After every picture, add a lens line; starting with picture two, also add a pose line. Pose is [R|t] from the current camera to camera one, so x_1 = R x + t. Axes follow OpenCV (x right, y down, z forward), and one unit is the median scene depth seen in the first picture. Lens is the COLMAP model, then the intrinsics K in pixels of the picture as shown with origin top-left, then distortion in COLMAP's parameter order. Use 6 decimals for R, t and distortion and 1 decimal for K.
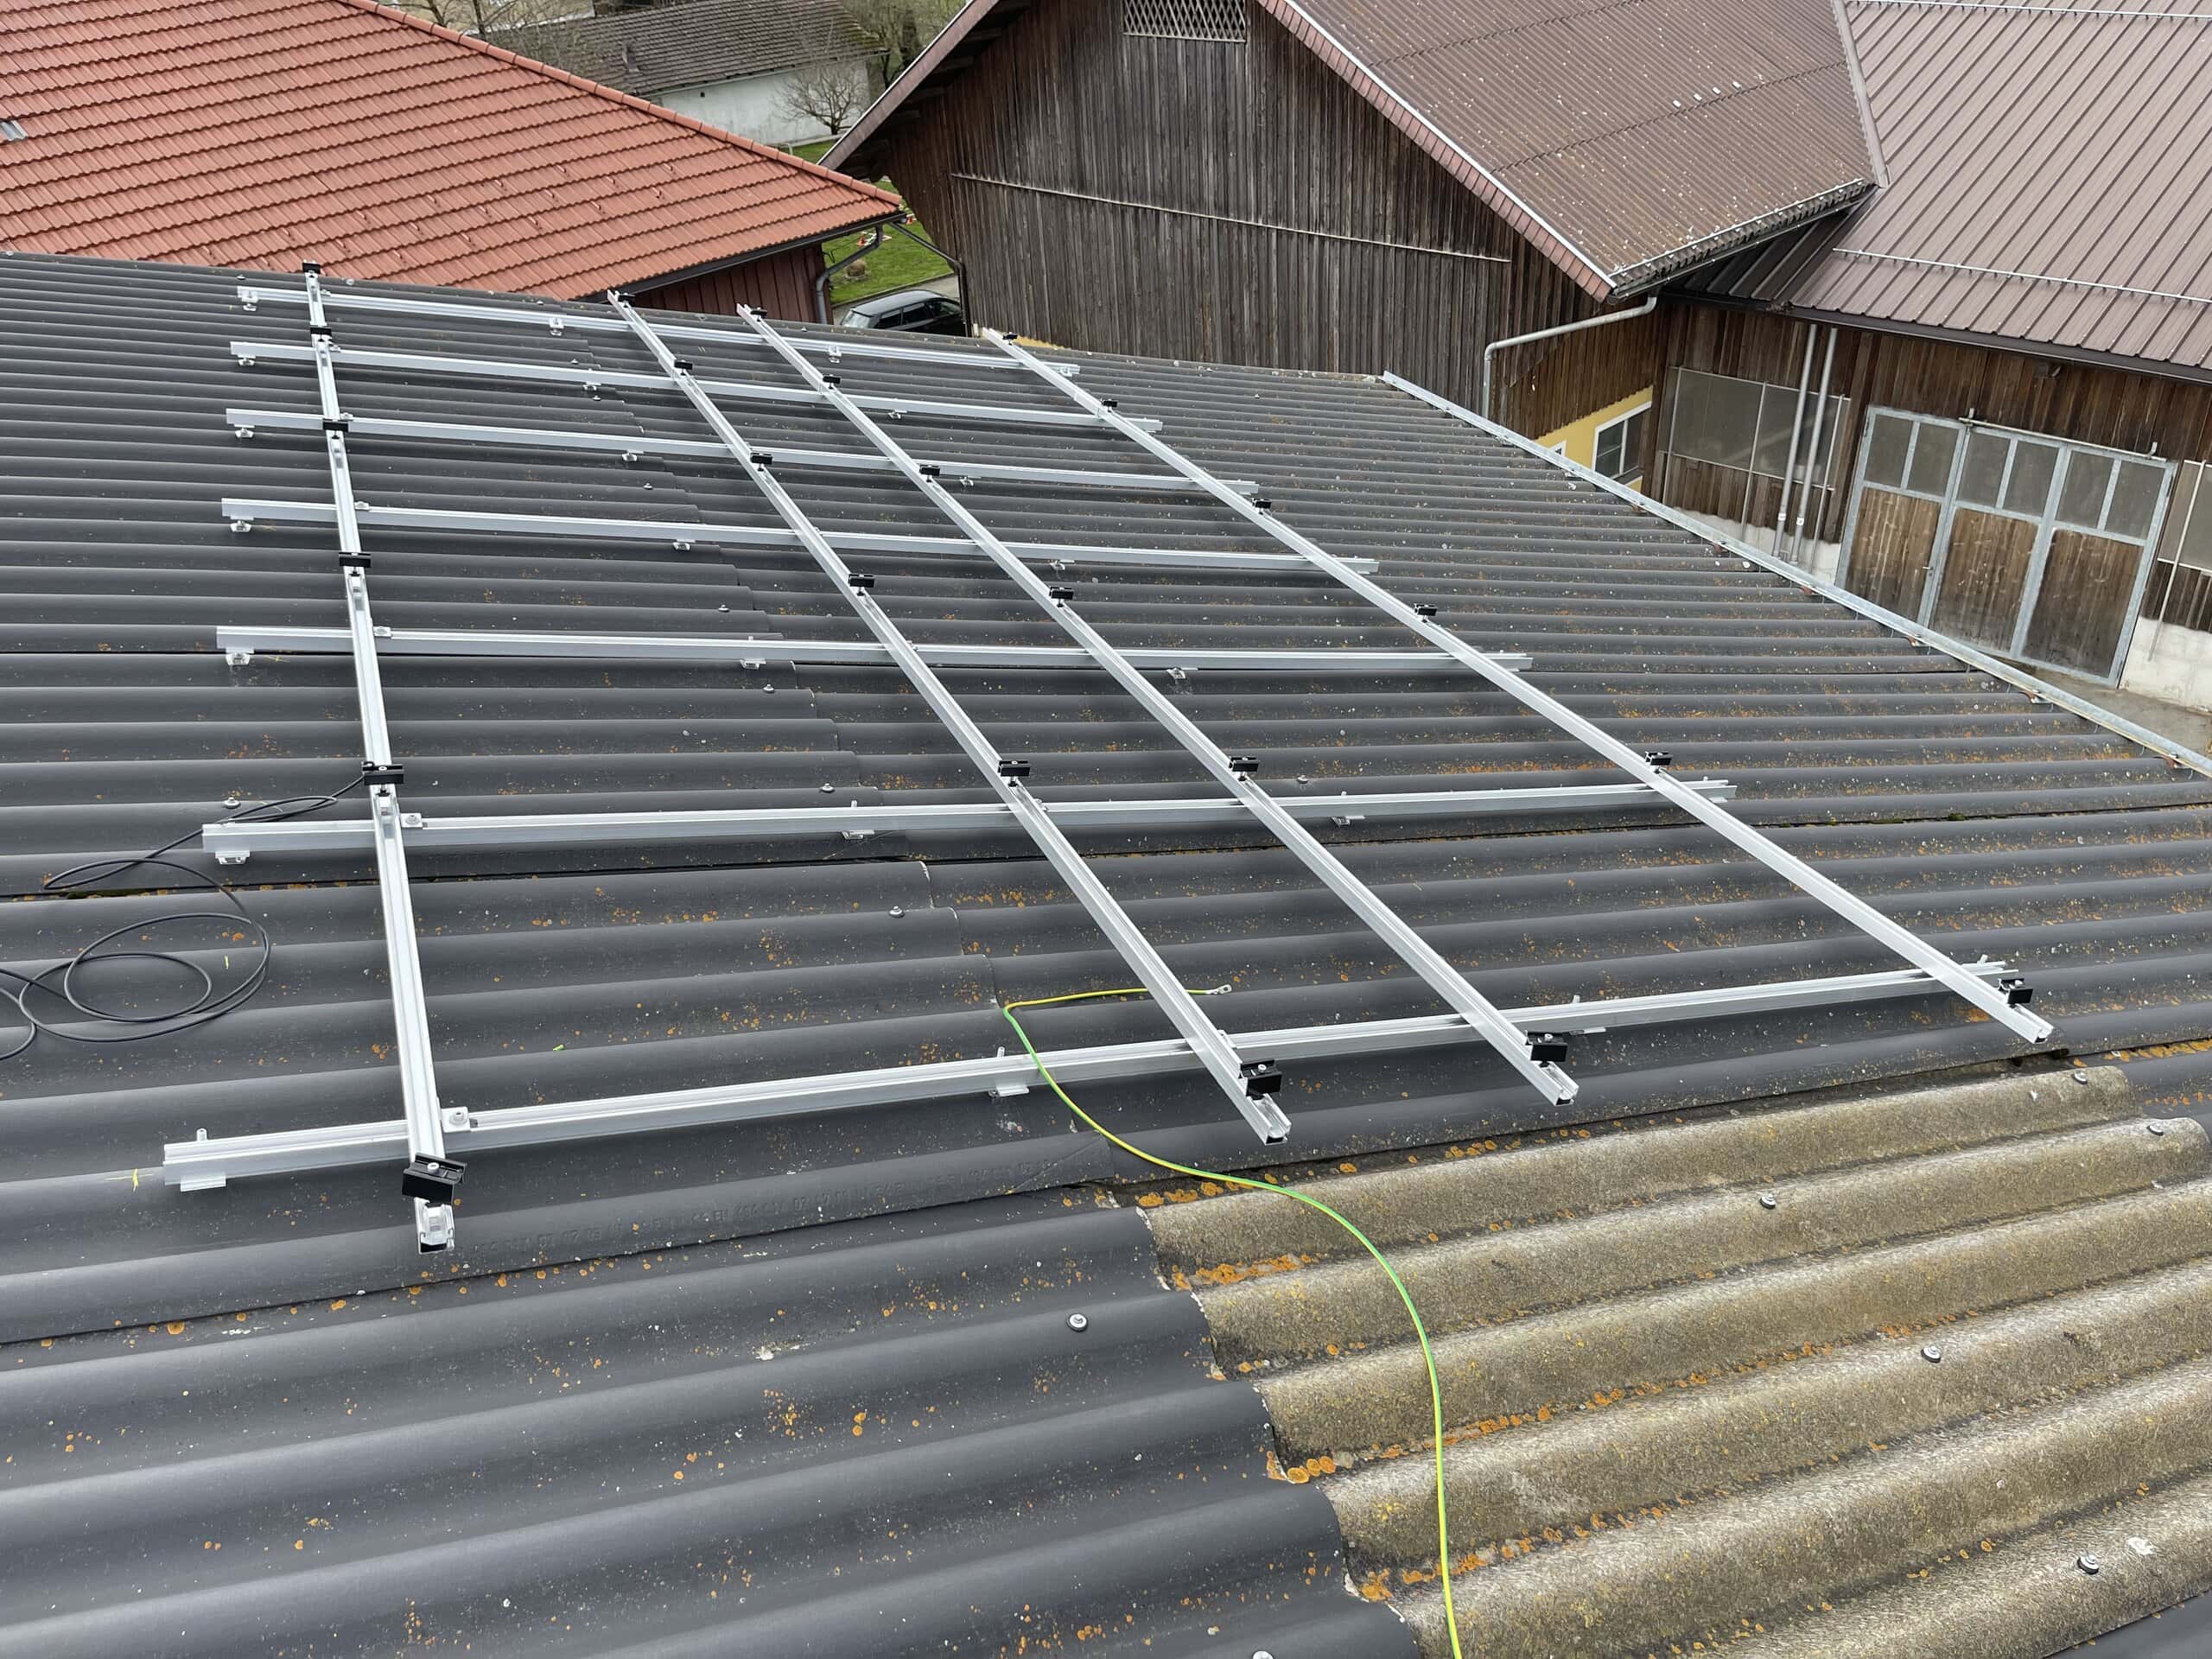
lens RADIAL K [[1668.4, 0, 1106.0], [0, 1668.4, 829.5], [0, 0, 1]] dist [0.055794, -0.063658]
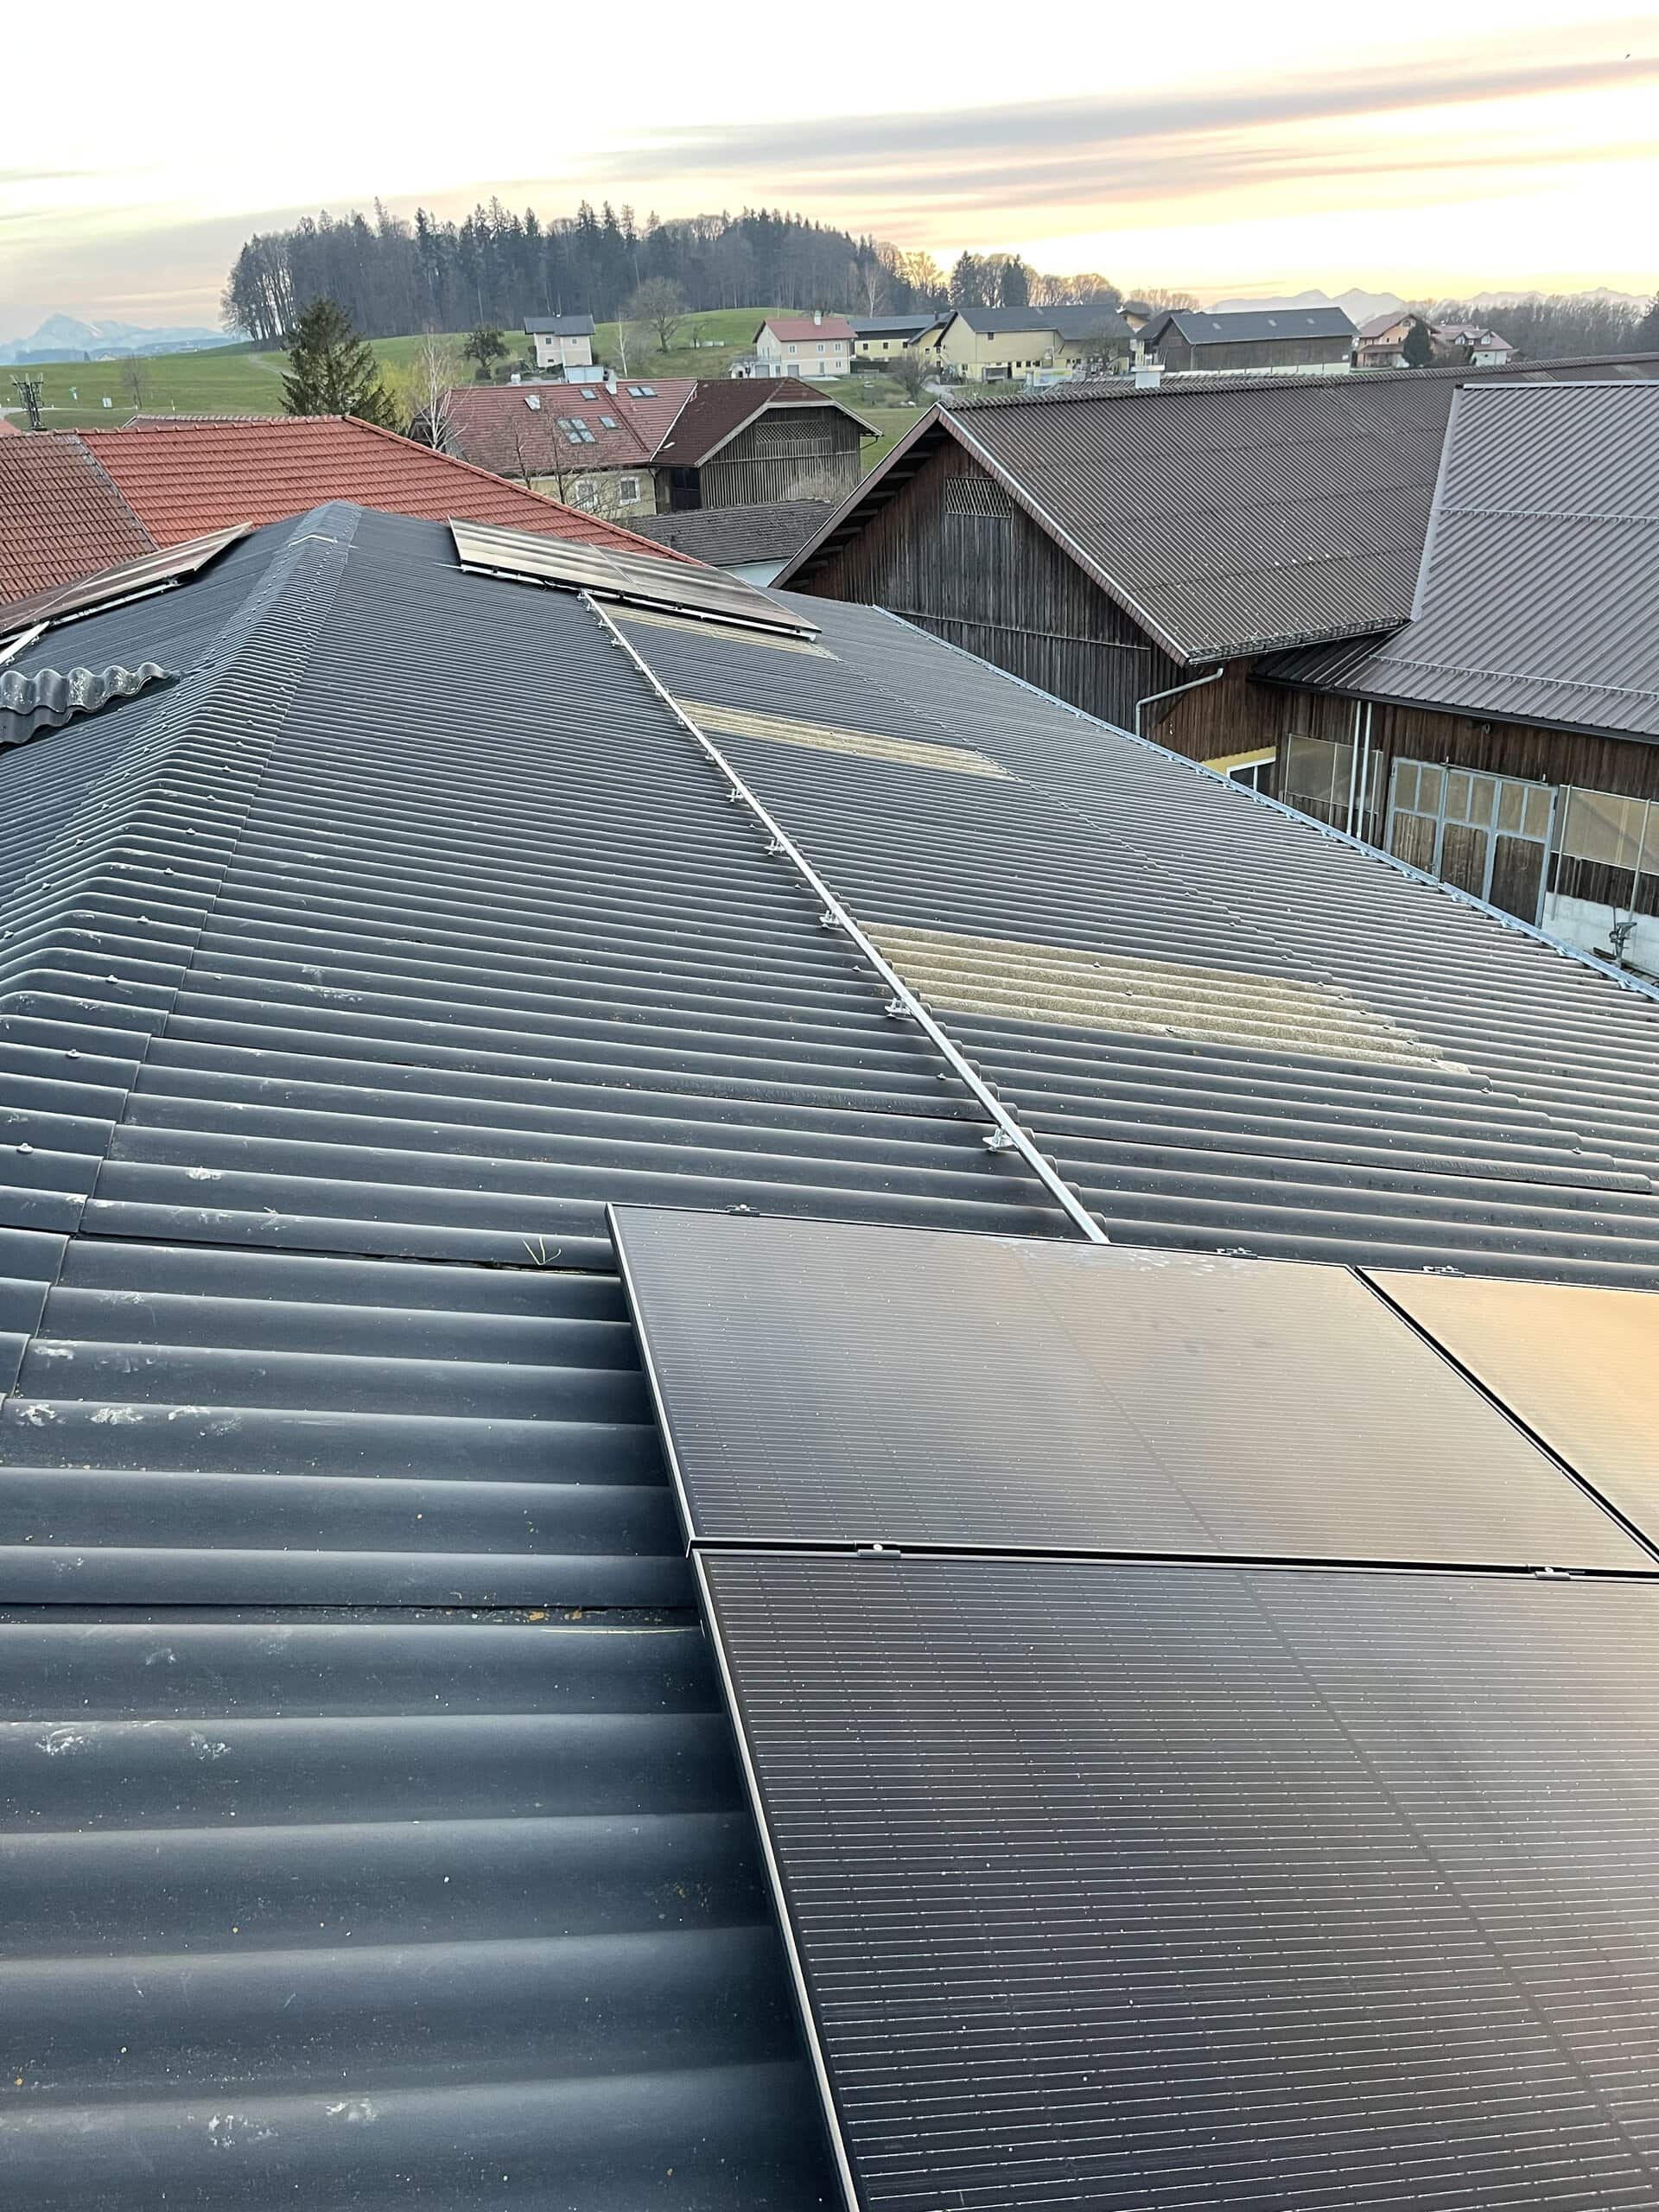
lens RADIAL K [[1668.4, 0, 829.5], [0, 1668.4, 1106.0], [0, 0, 1]] dist [0.055794, -0.063658]
pose [[0.984684, 0.089050, -0.149889, 0.206304], [-0.107094, 0.987346, -0.116956, 0.297035], [0.137577, 0.131217, 0.981761, -0.530639]]
